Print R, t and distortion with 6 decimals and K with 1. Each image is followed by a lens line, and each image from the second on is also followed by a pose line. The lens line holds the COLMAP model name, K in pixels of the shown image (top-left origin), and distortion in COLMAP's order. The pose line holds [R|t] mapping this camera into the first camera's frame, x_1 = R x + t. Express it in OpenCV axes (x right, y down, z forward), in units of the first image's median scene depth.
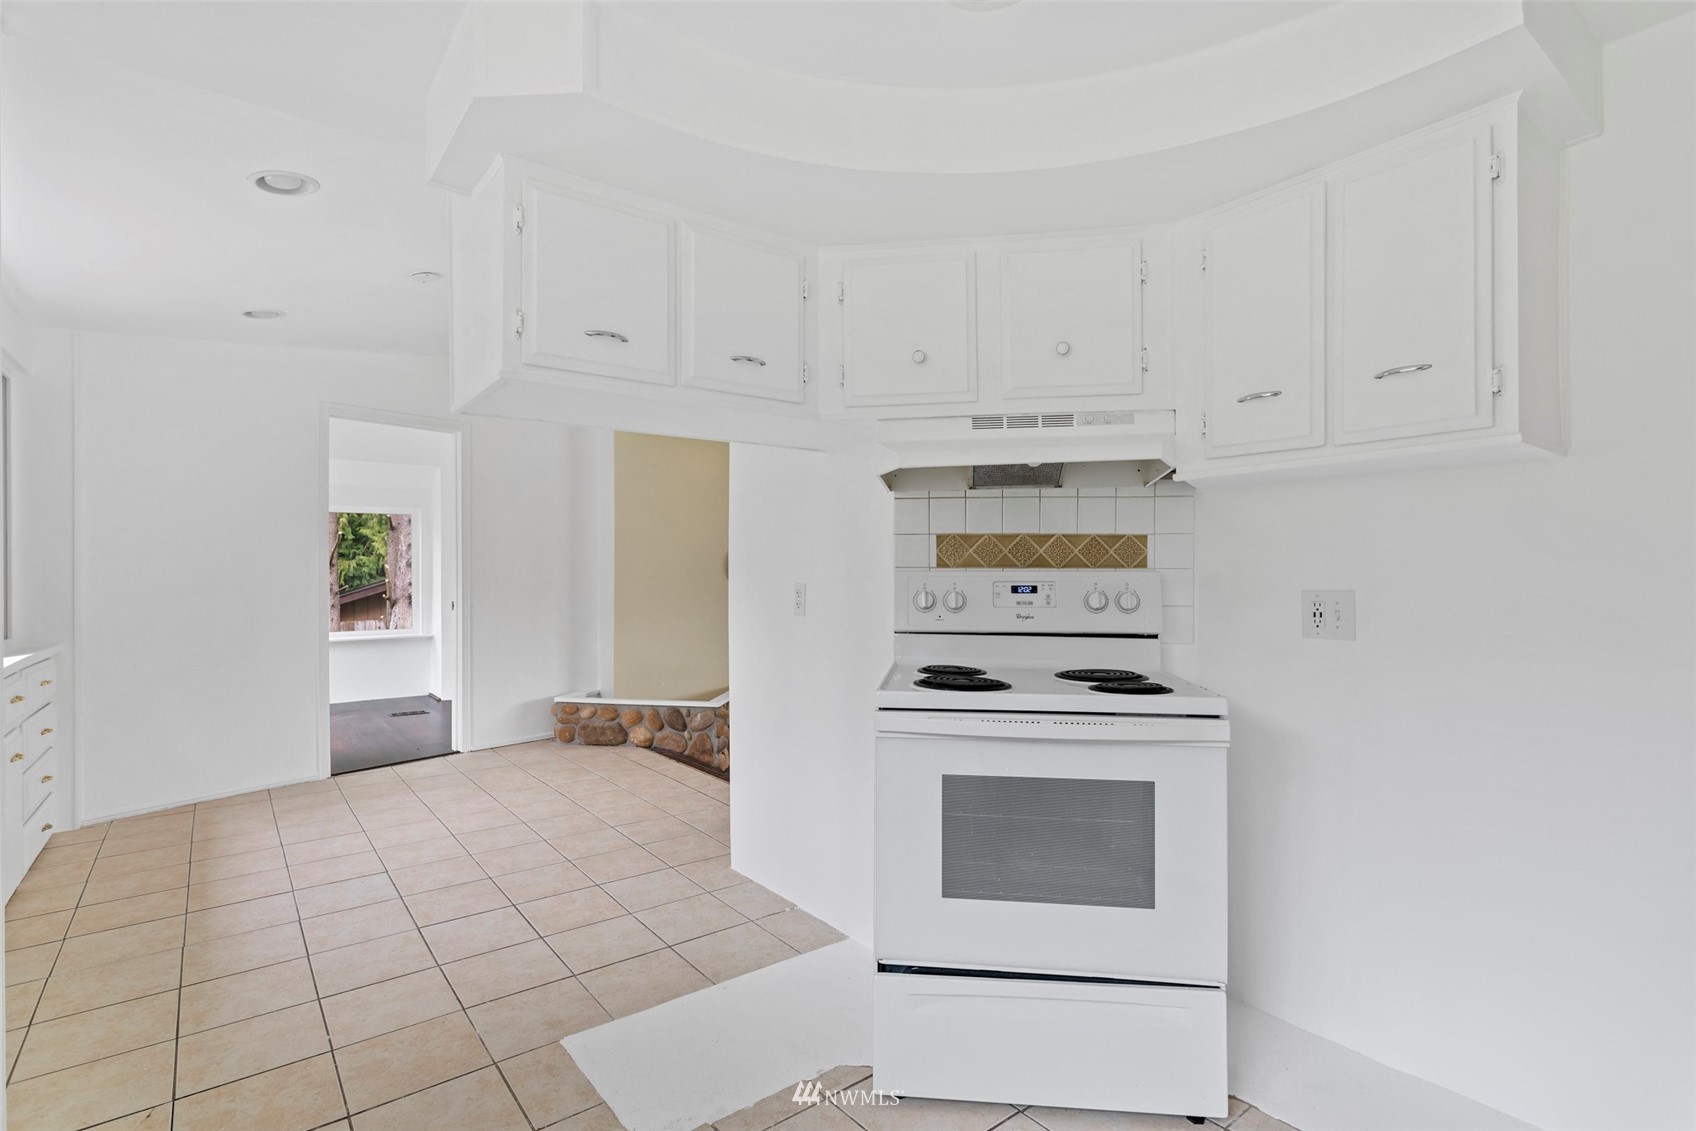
lens RADIAL K [[805.9, 0, 846.2], [0, 805.9, 571.9], [0, 0, 1]] dist [-0.001448, 0.000640]
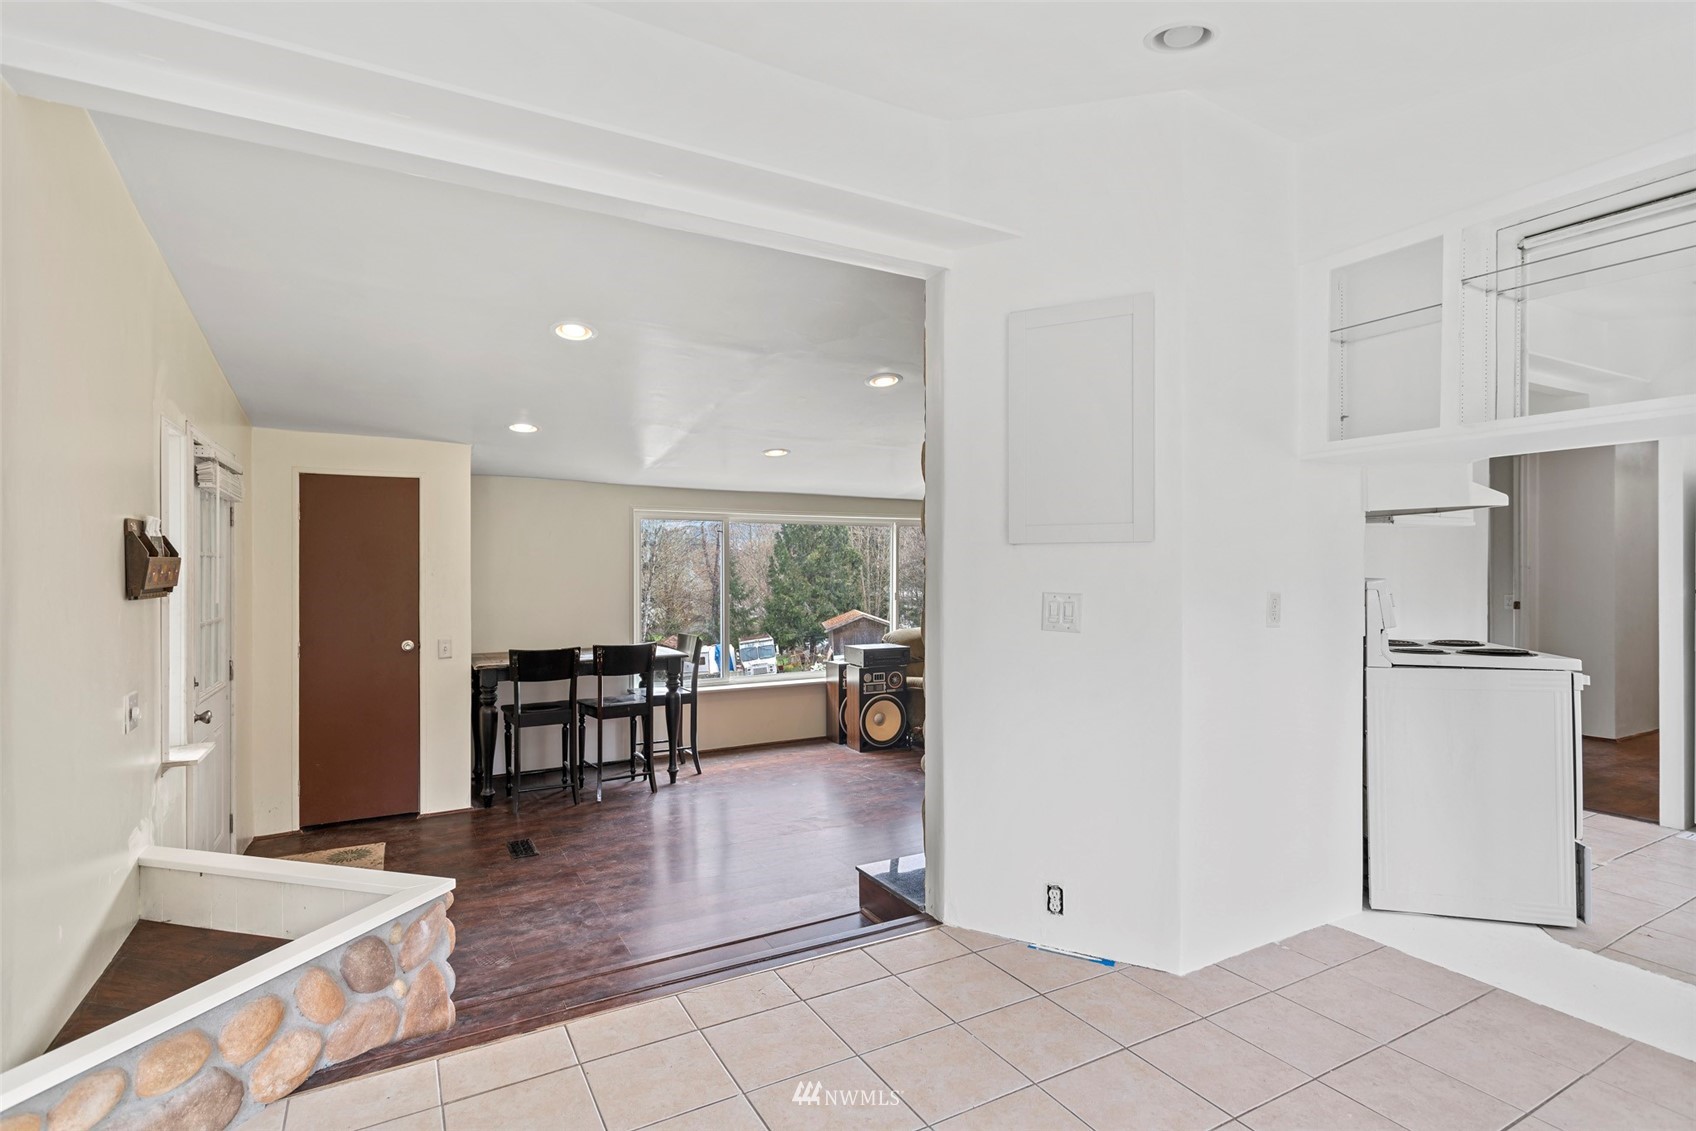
lens RADIAL K [[816.2, 0, 842.1], [0, 816.2, 559.8], [0, 0, 1]] dist [-0.000232, 0.000140]
pose [[0.158685, 0.003821, 0.987322, -1.051623], [0.001279, 0.999991, -0.004075, -0.019982], [-0.987328, 0.001909, 0.158679, 1.323247]]
